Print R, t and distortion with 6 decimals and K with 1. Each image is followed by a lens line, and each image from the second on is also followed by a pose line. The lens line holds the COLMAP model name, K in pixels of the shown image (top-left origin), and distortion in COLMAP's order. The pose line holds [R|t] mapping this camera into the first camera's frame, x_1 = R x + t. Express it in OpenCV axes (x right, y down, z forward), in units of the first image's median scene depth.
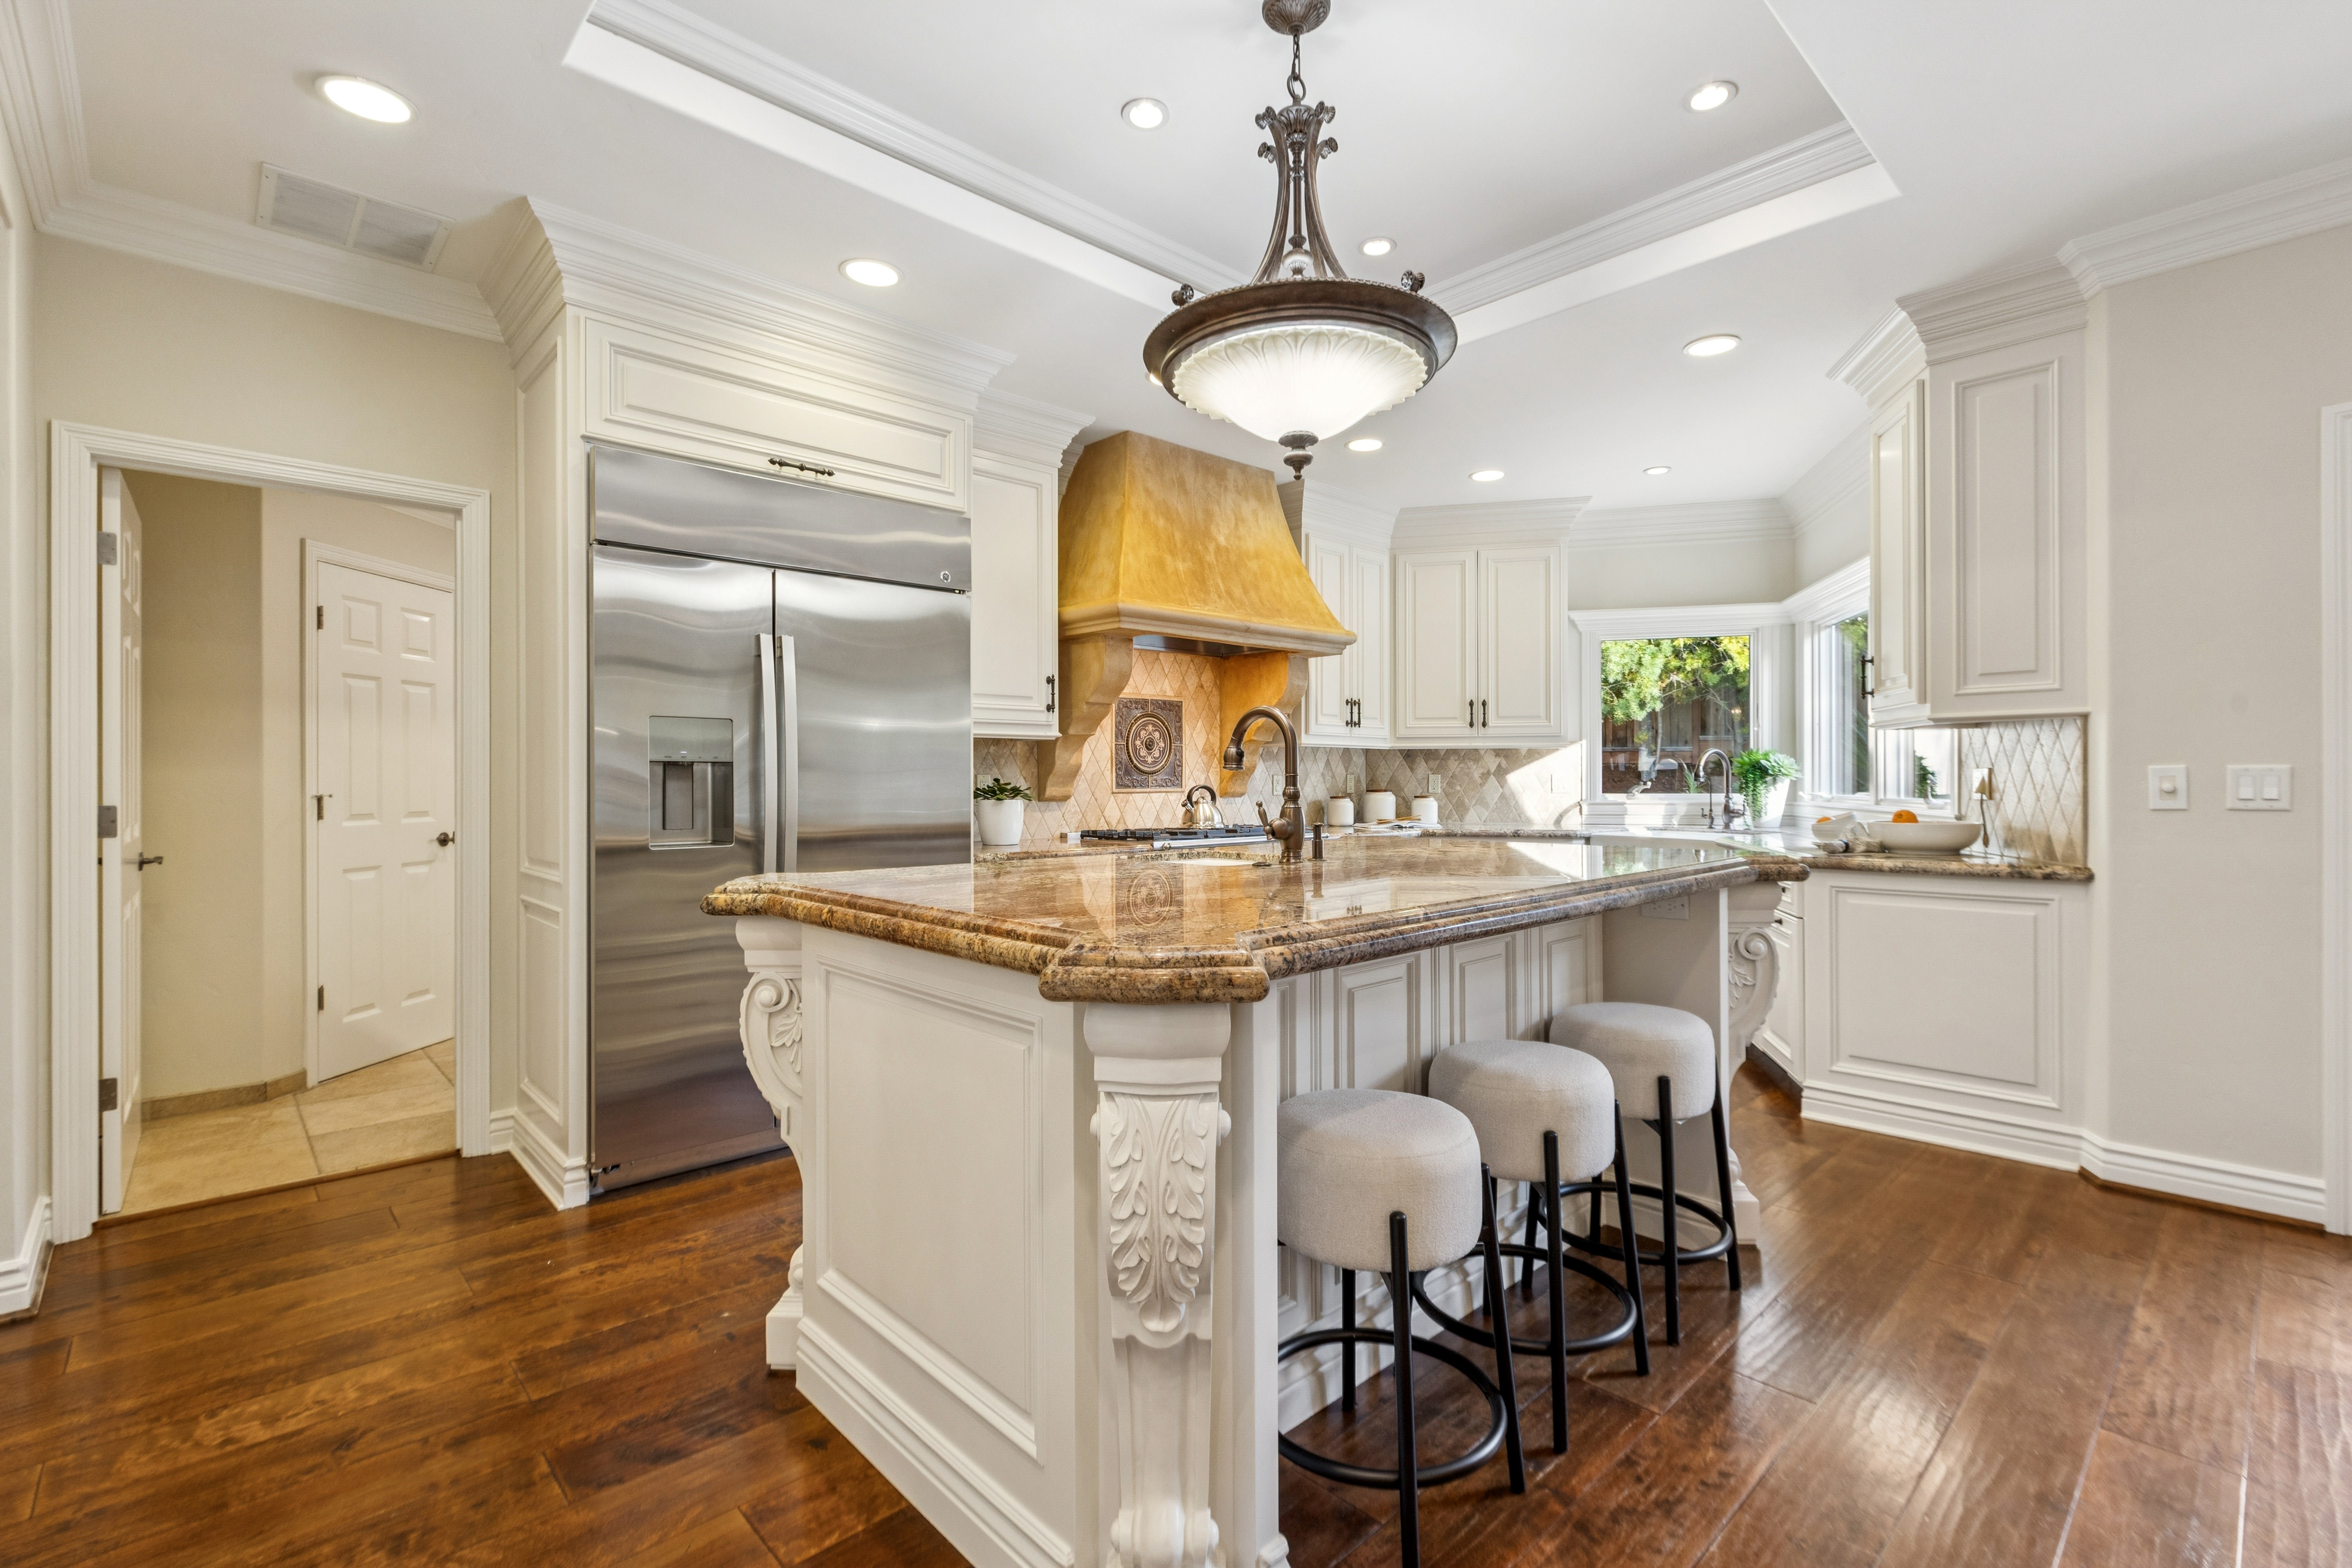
lens RADIAL K [[1052.4, 0, 1178.9], [0, 1052.4, 779.2], [0, 0, 1]] dist [-0.002919, 0.000196]
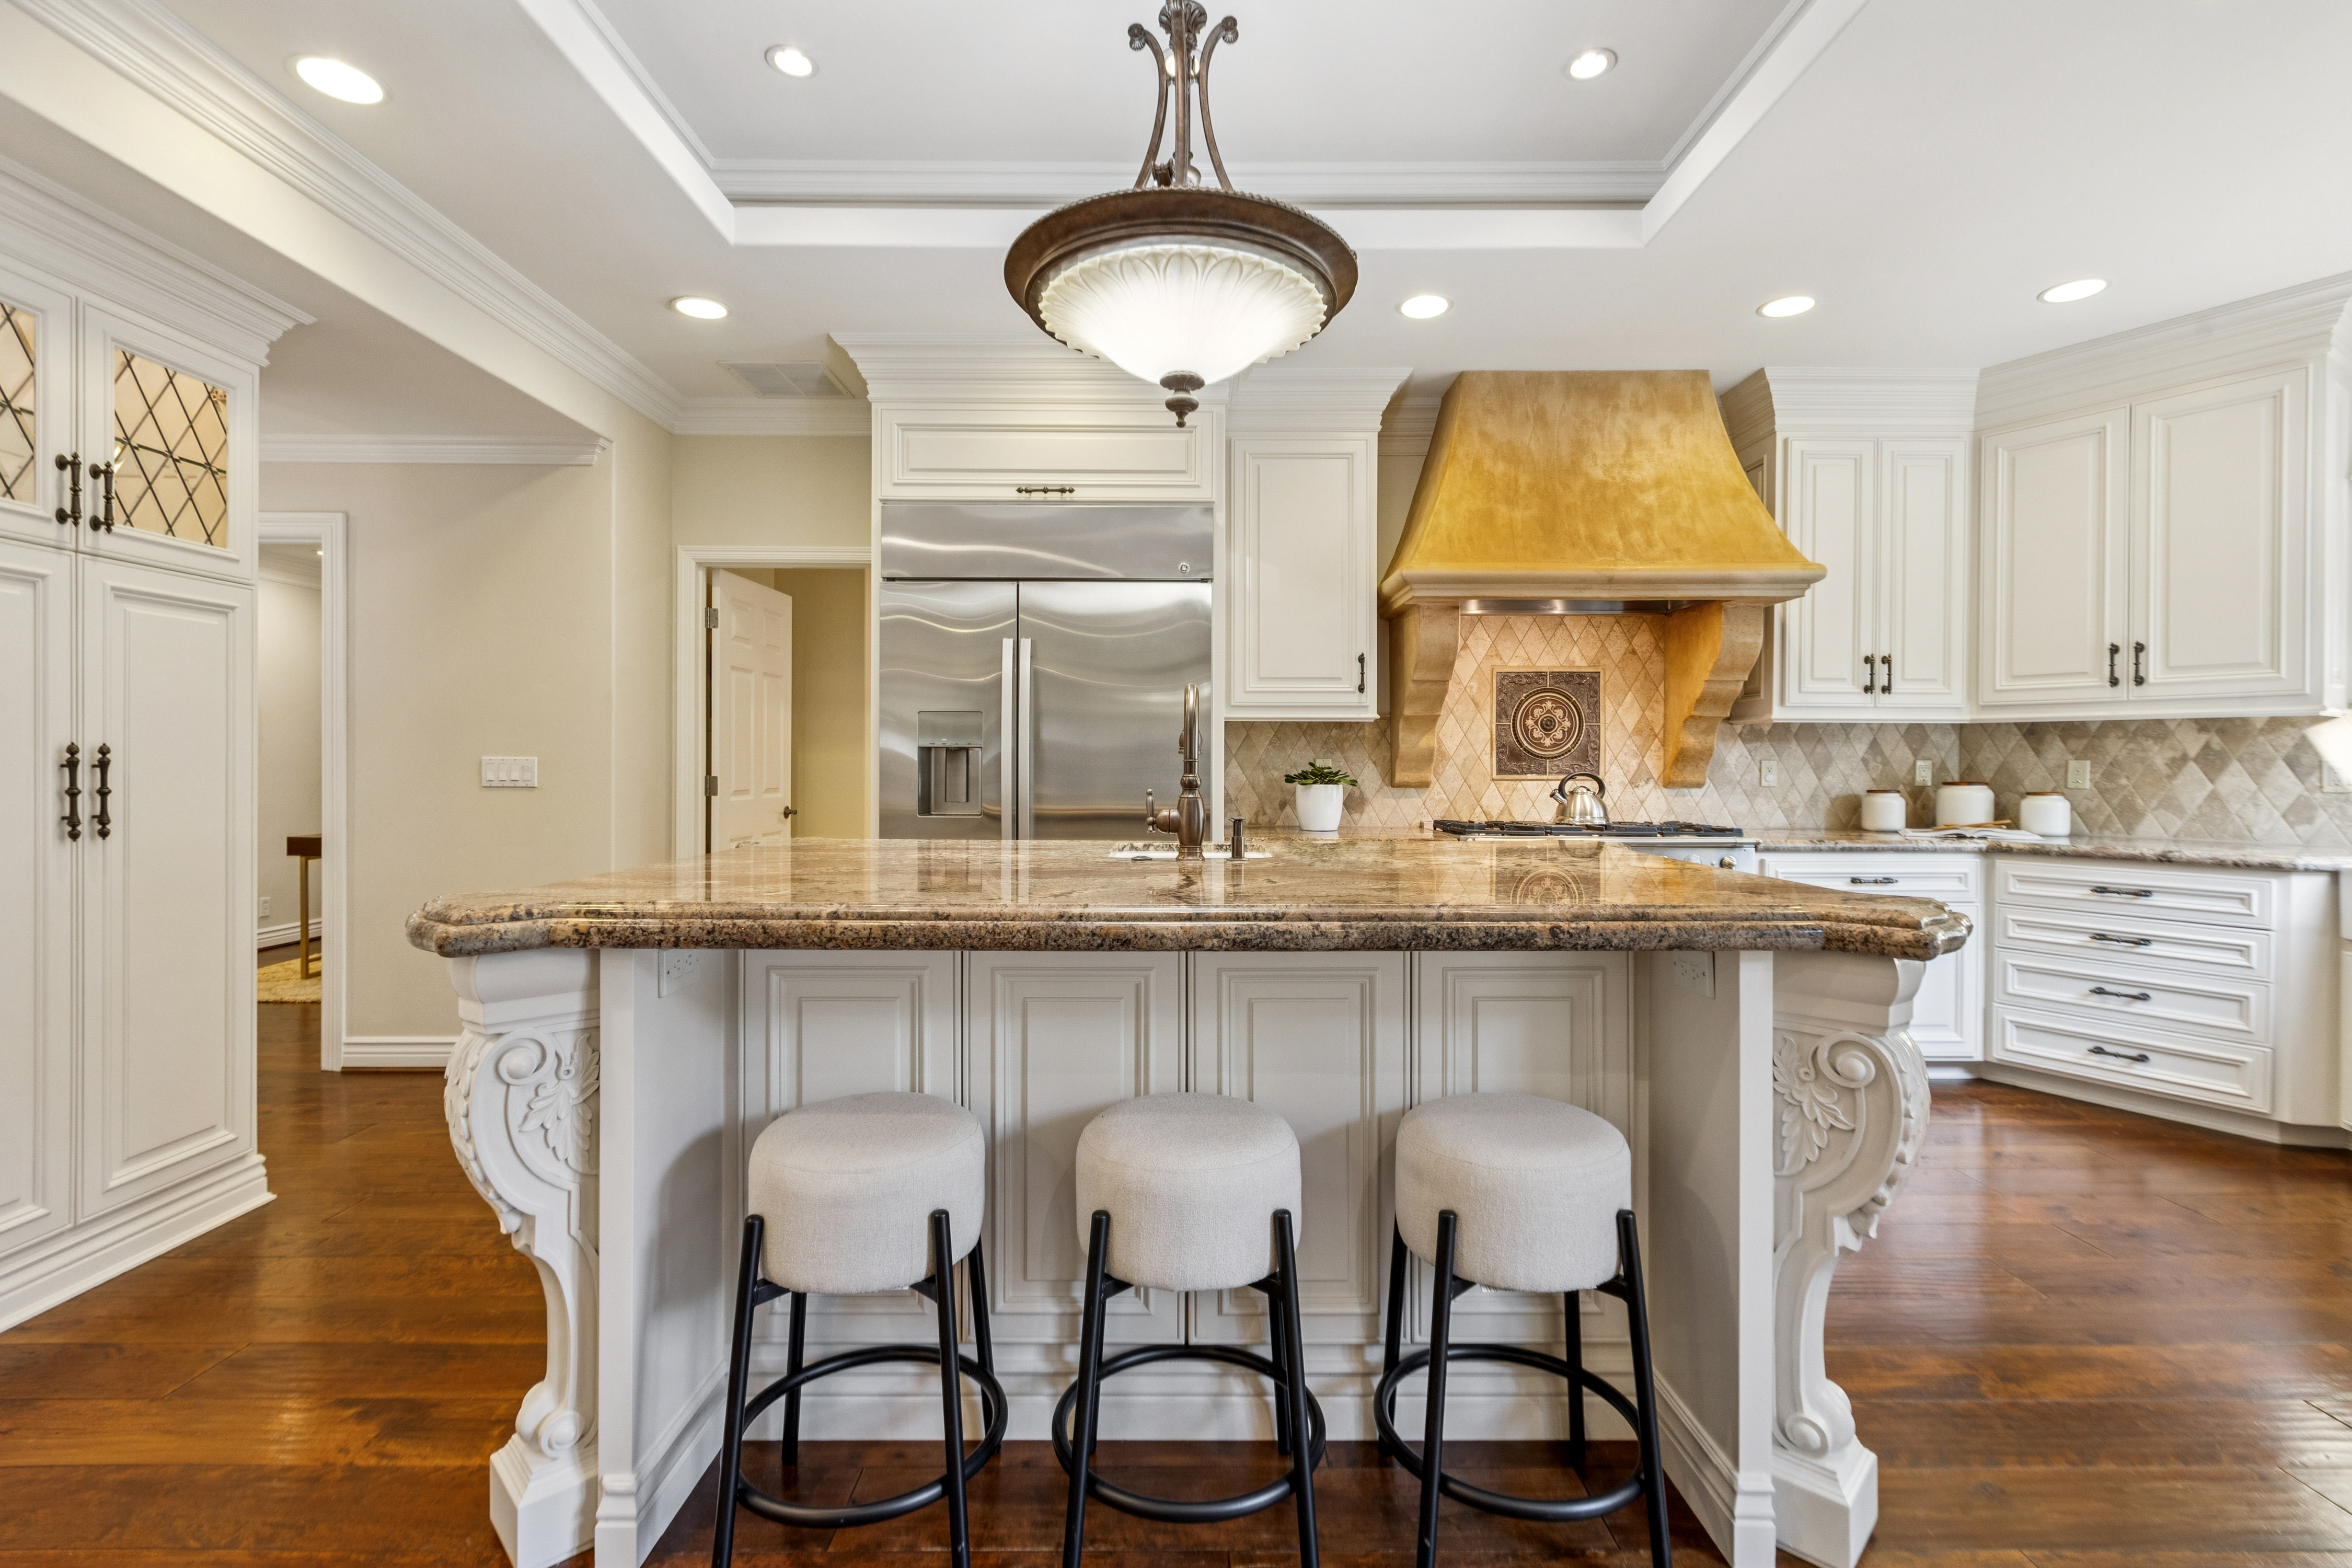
lens RADIAL K [[1047.8, 0, 1183.0], [0, 1047.8, 771.1], [0, 0, 1]] dist [-0.002055, -0.000094]
pose [[0.729490, 0.010912, -0.683904, 0.399614], [-0.004883, 0.999930, 0.010745, -0.002717], [0.683974, -0.004499, 0.729492, 0.198965]]
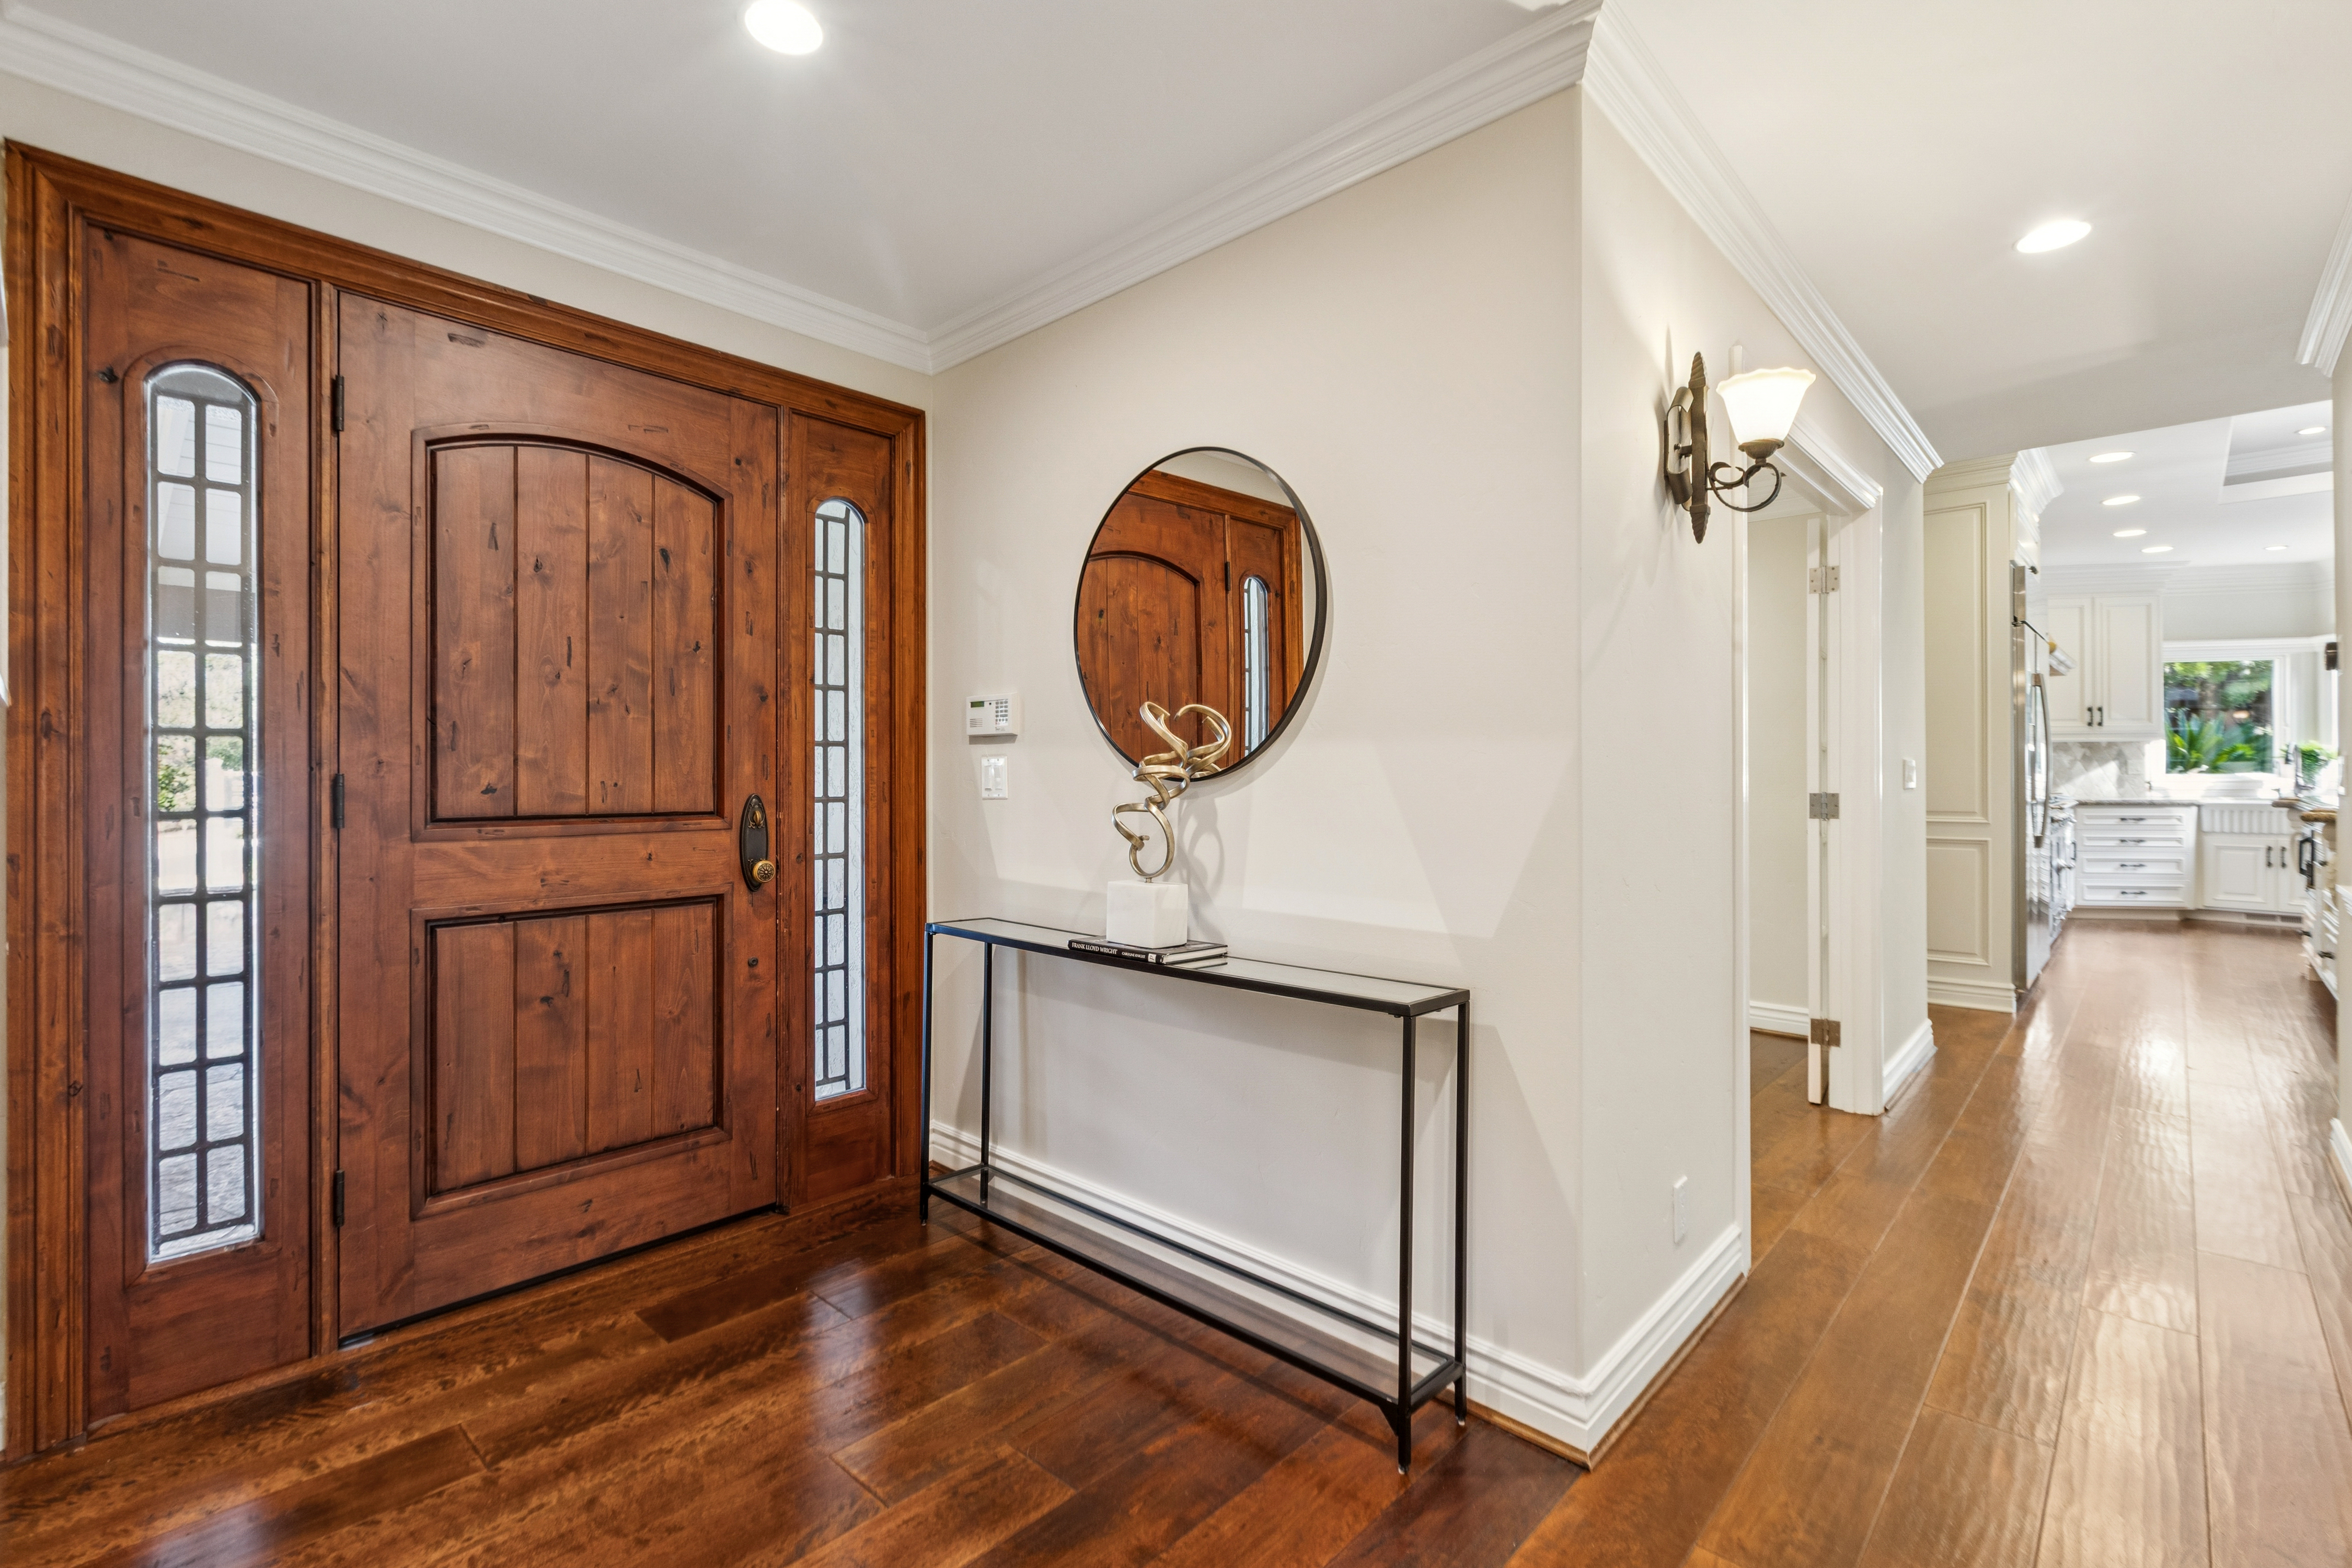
lens RADIAL K [[1060.1, 0, 1186.6], [0, 1060.1, 777.0], [0, 0, 1]] dist [-0.000628, 0.000199]
pose [[0.998223, -0.004795, 0.059397, -1.306080], [0.004596, 0.999983, 0.003482, 0.008758], [-0.059412, -0.003203, 0.998228, -0.415874]]
